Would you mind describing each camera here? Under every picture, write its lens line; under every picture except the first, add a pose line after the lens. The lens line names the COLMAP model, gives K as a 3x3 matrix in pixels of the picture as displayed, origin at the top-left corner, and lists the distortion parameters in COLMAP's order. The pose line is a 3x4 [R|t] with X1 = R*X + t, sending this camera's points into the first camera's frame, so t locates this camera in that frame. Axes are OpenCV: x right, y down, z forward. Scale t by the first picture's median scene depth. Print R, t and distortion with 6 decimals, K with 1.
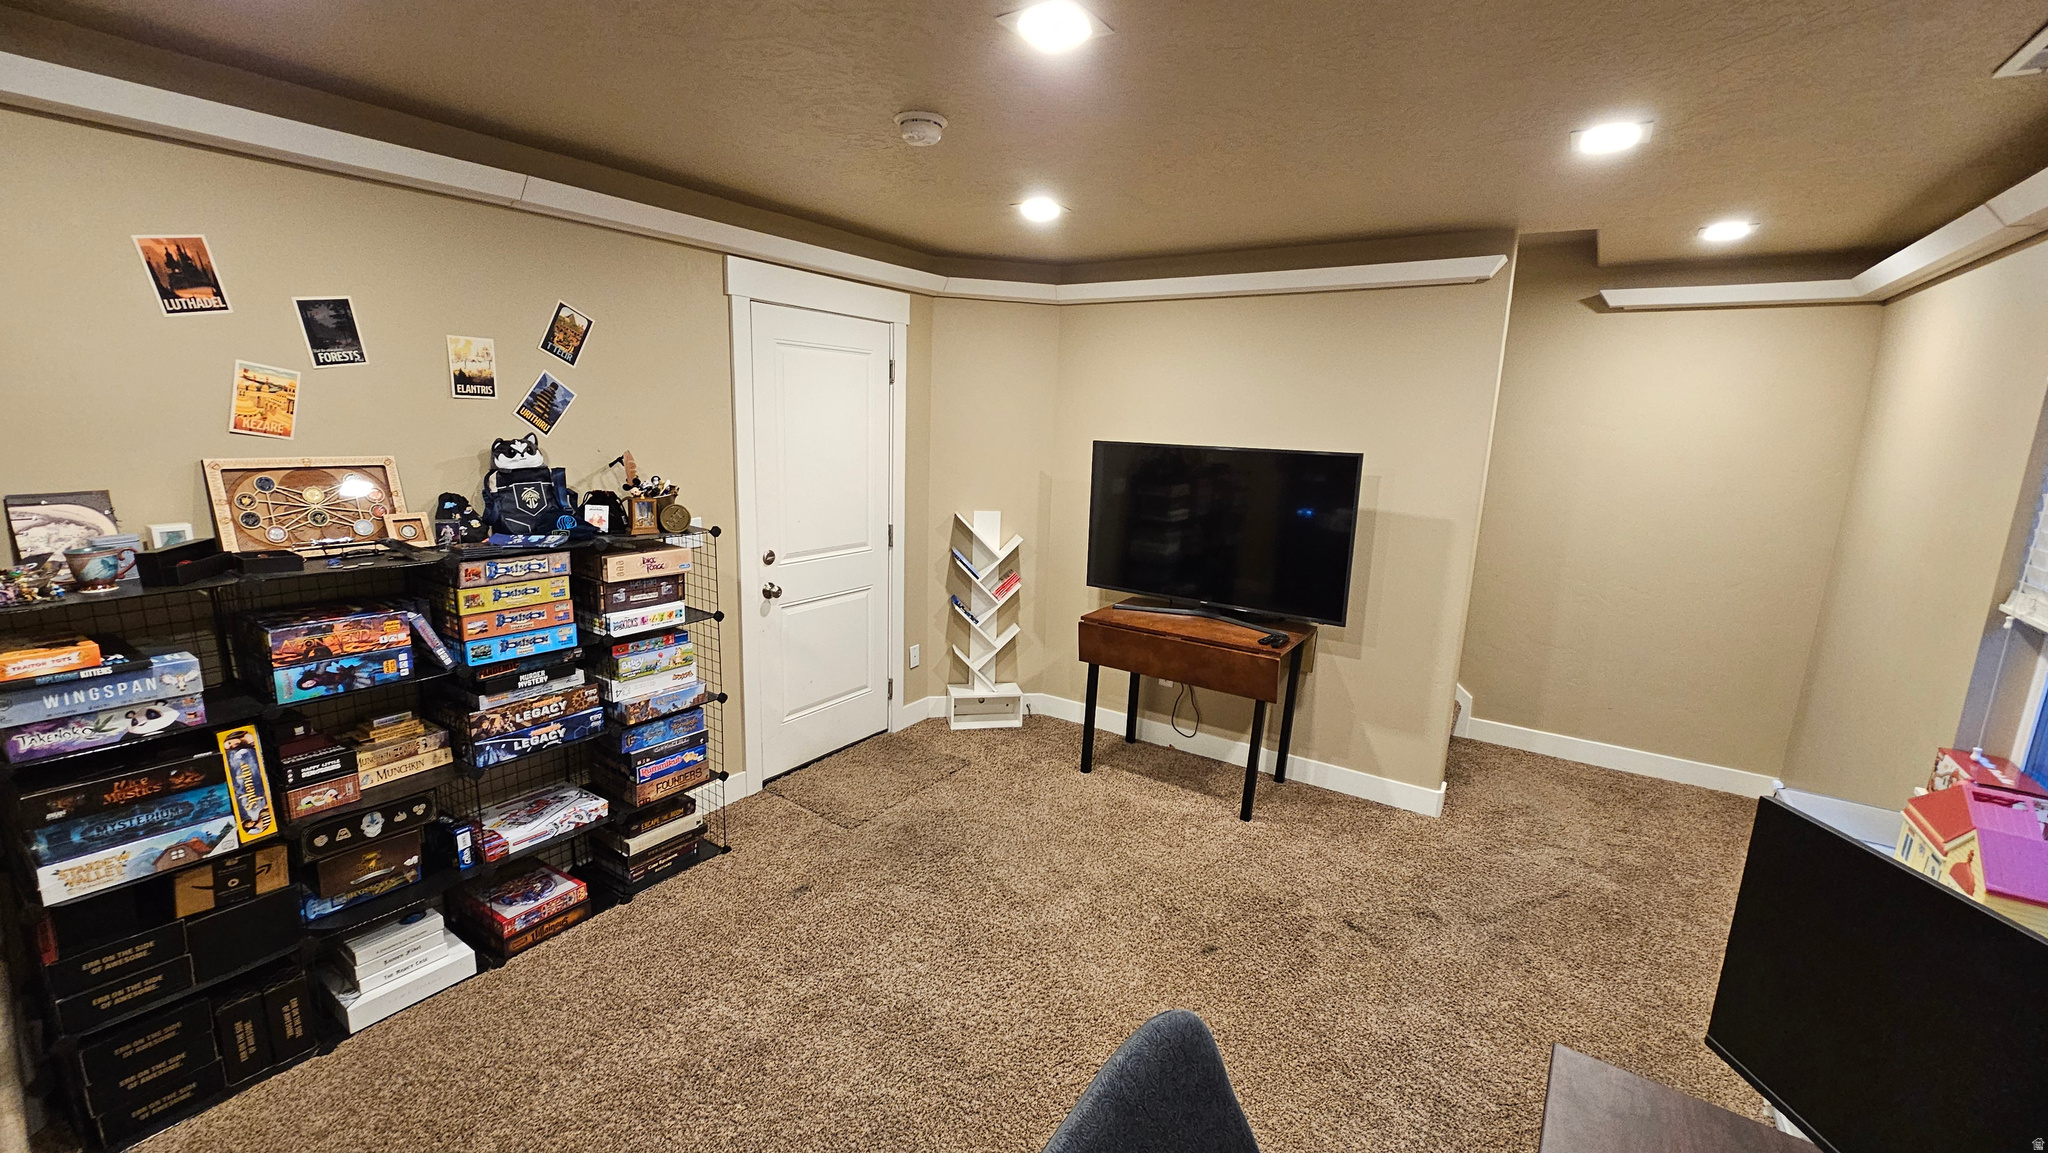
lens RADIAL K [[837.1, 0, 1017.8], [0, 837.1, 574.1], [0, 0, 1]] dist [0.001070, 0.000038]
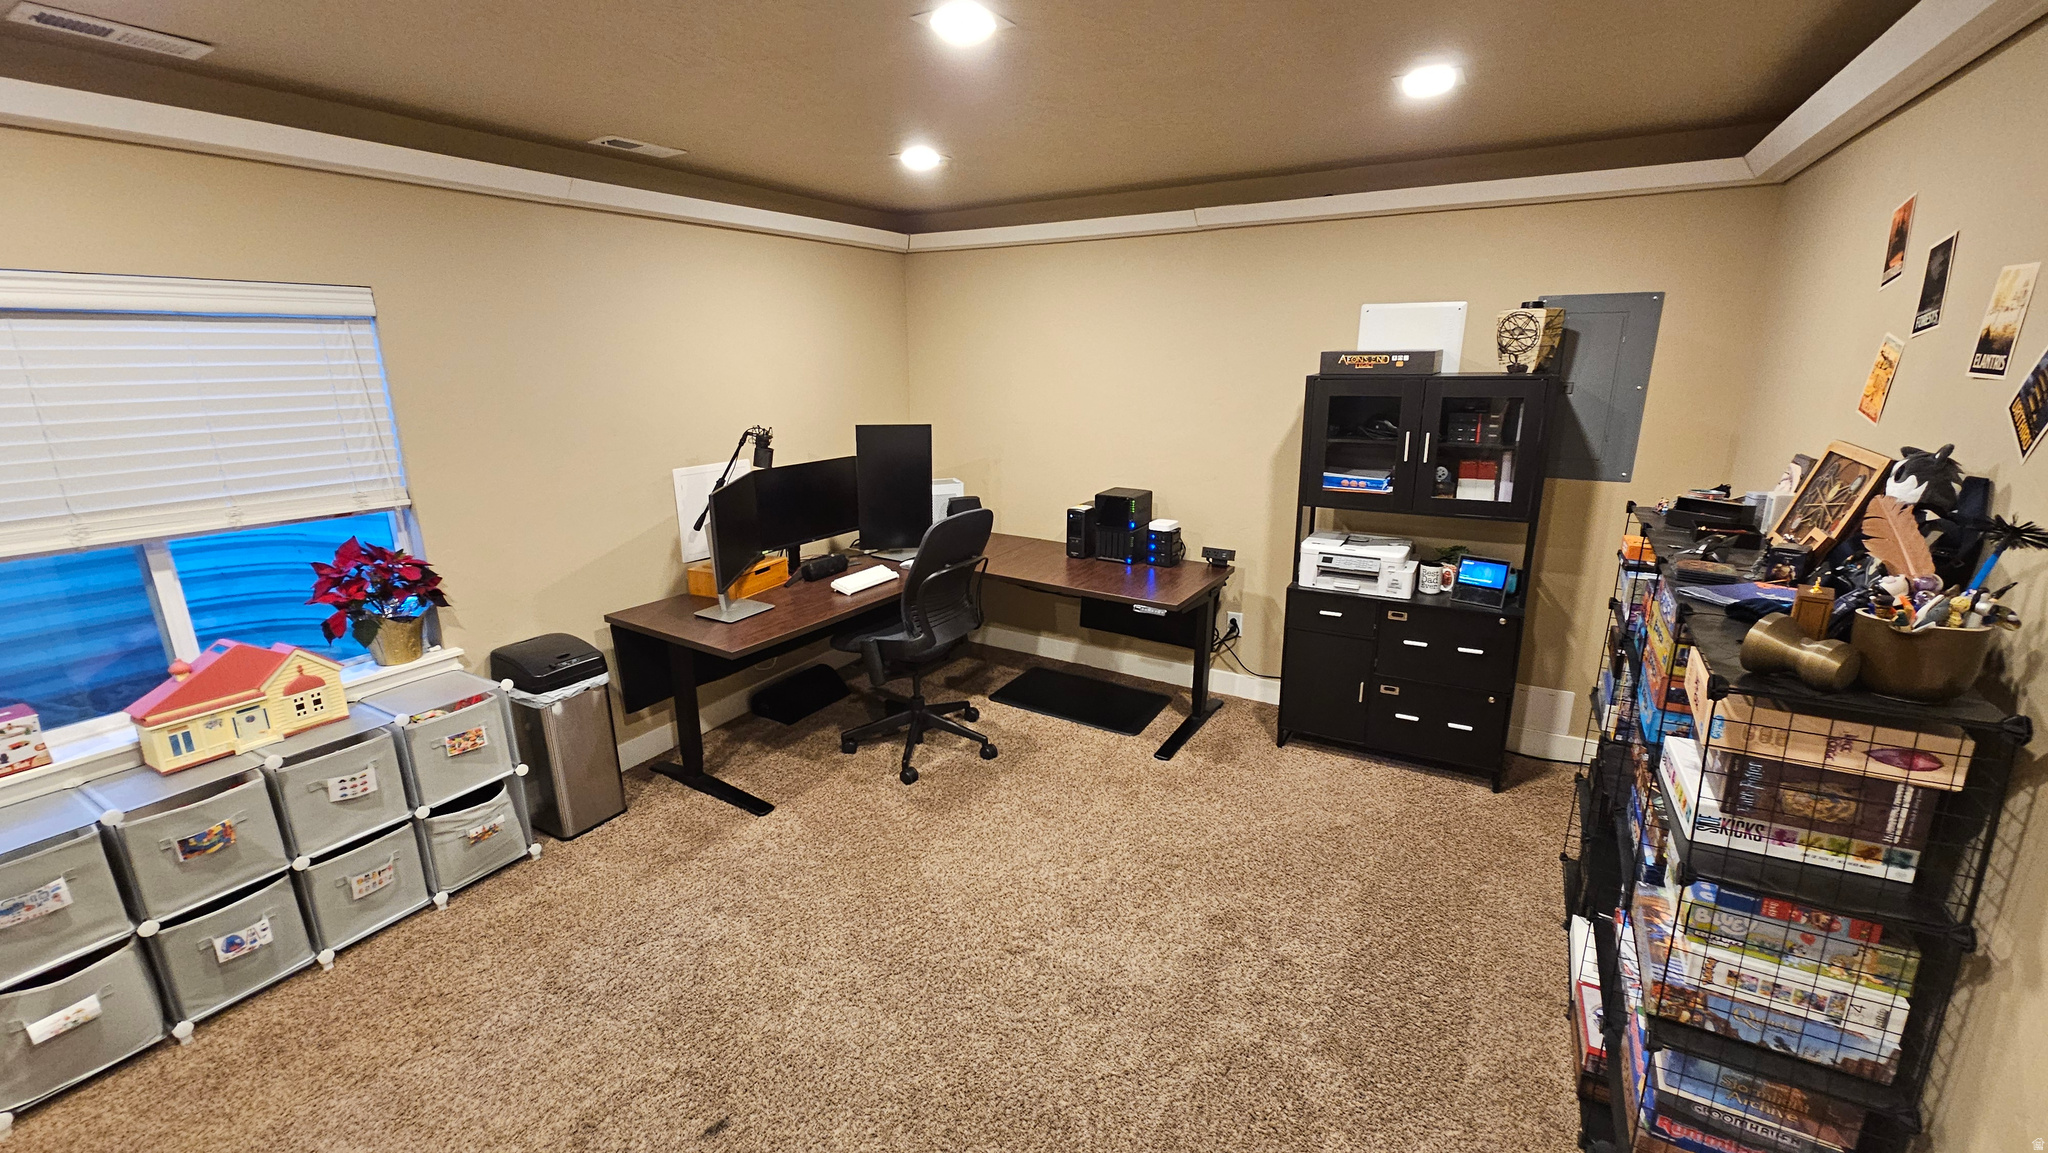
lens RADIAL K [[837.1, 0, 1017.8], [0, 837.1, 574.1], [0, 0, 1]] dist [0.001070, 0.000038]
pose [[-0.998289, -0.010275, -0.057563, 0.018186], [-0.034807, 0.895445, 0.443809, -0.320495], [0.046984, 0.445053, -0.894271, 1.537868]]
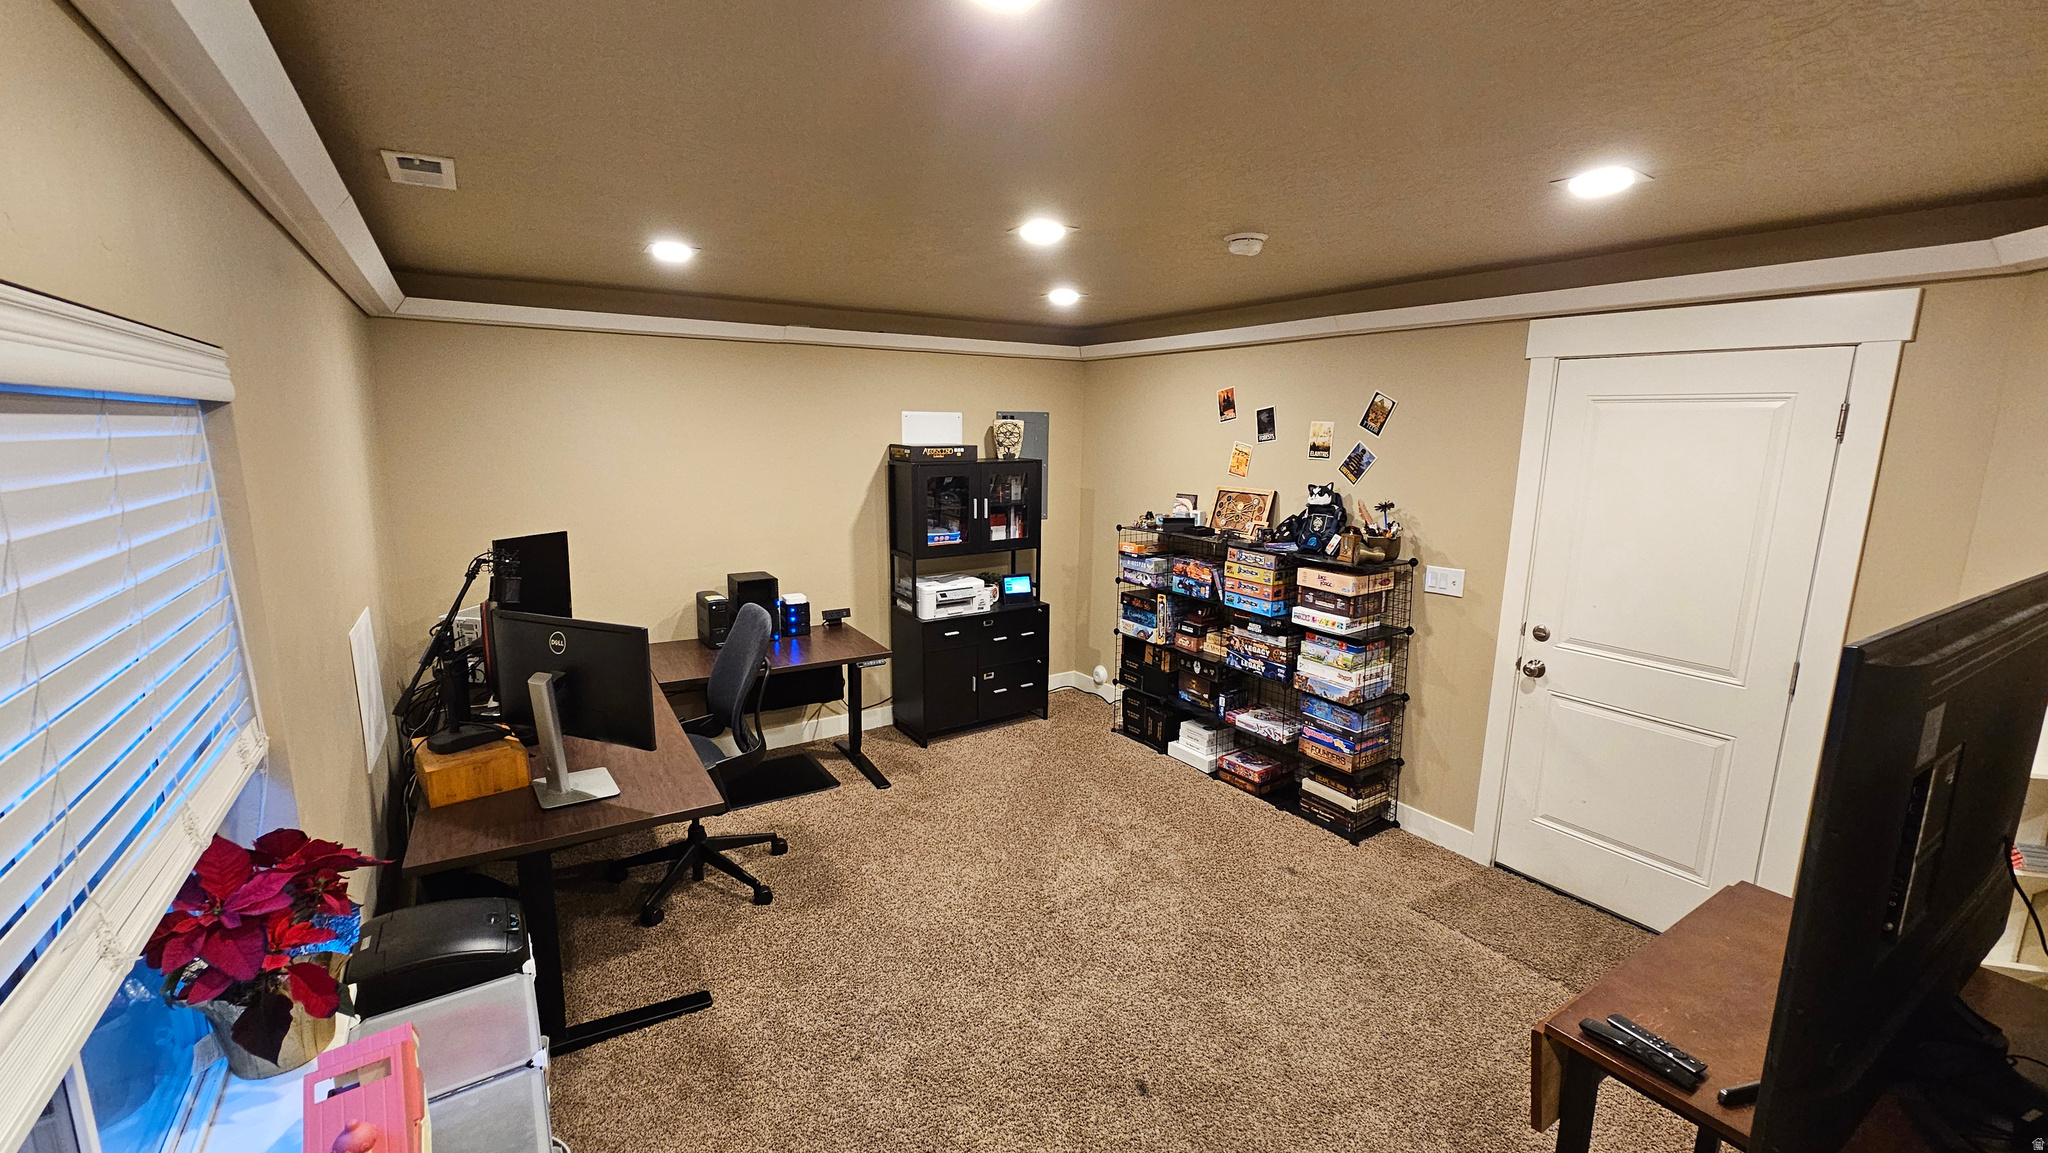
lens RADIAL K [[837.1, 0, 1017.8], [0, 837.1, 574.1], [0, 0, 1]] dist [0.001070, 0.000038]
pose [[-0.390864, 0.123592, -0.912113, 1.069028], [-0.201212, 0.955505, 0.215696, -0.232300], [0.898187, 0.267836, -0.348604, 1.111496]]
